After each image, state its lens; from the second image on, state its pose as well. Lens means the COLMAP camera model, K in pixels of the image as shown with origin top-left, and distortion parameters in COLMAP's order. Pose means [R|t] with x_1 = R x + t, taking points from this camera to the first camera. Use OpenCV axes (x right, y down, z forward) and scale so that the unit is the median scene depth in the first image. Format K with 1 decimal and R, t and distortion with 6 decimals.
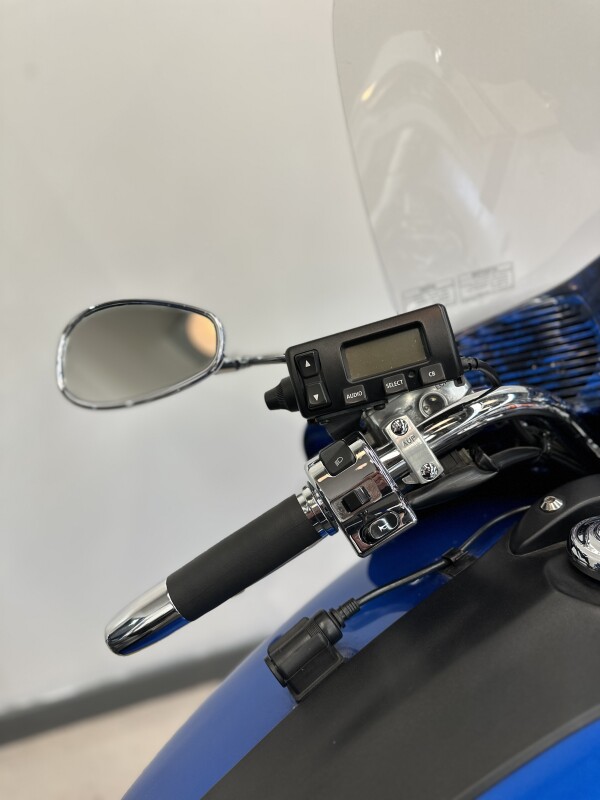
lens RADIAL K [[569.7, 0, 303.3], [0, 569.7, 398.6], [0, 0, 1]] dist [0.023265, -0.036059]
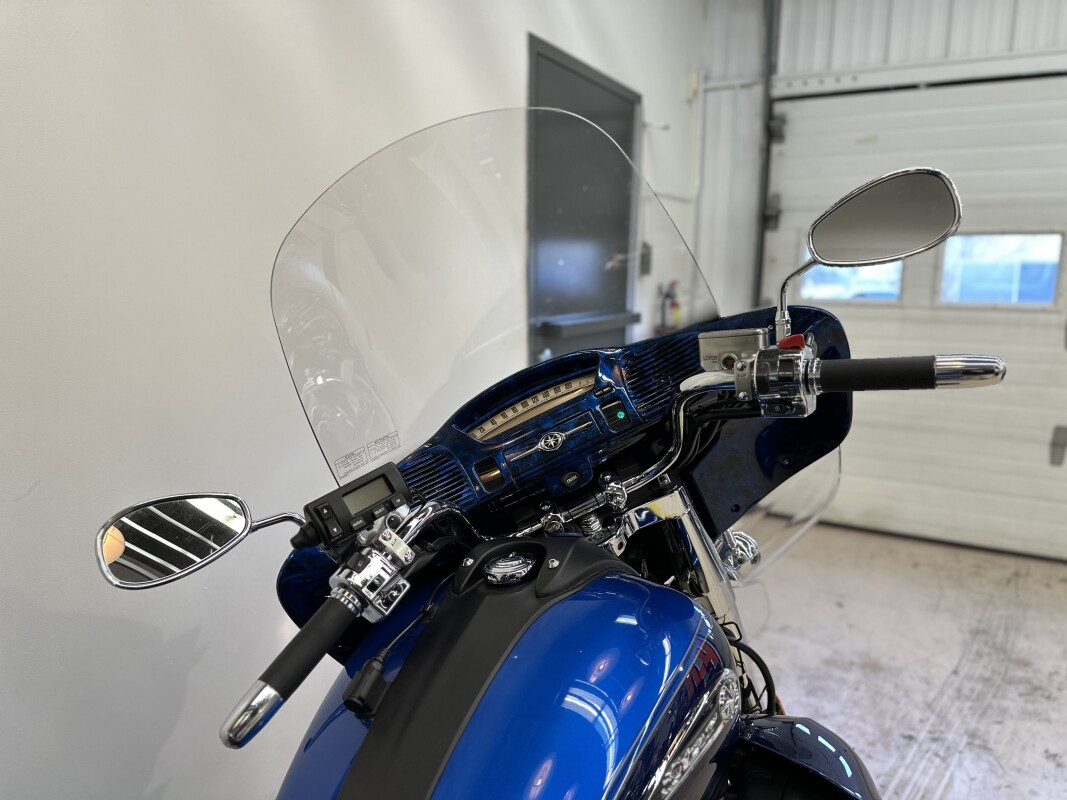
lens RADIAL K [[759.8, 0, 535.0], [0, 759.8, 396.2], [0, 0, 1]] dist [0.023265, -0.036059]
pose [[0.760157, -0.104467, 0.641287, -0.882557], [0.261874, 0.952534, -0.155246, 0.118718], [-0.594629, 0.285948, 0.751432, -1.059518]]
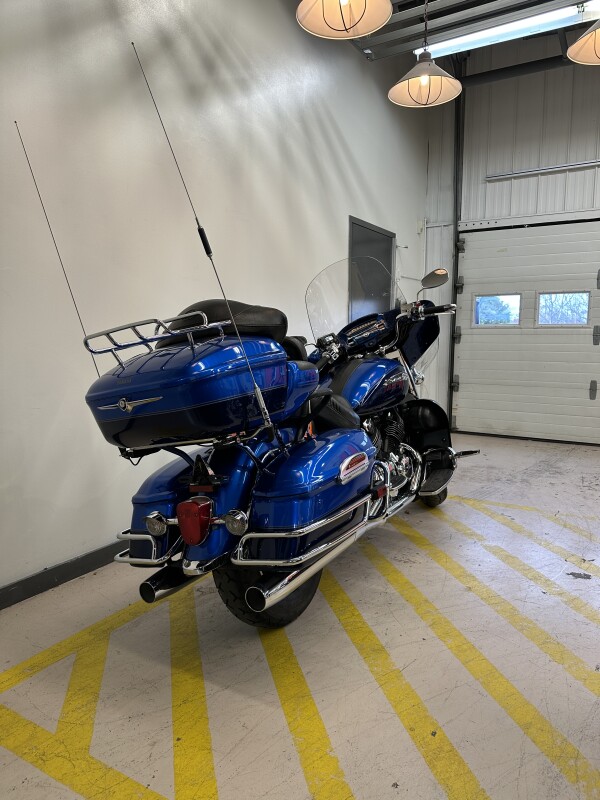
lens RADIAL K [[569.7, 0, 298.9], [0, 569.7, 401.5], [0, 0, 1]] dist [0.023265, -0.036059]
pose [[0.791924, -0.071760, 0.606388, -5.067143], [0.251277, 0.943387, -0.216519, 2.378638], [-0.556521, 0.323838, 0.765123, -4.568355]]
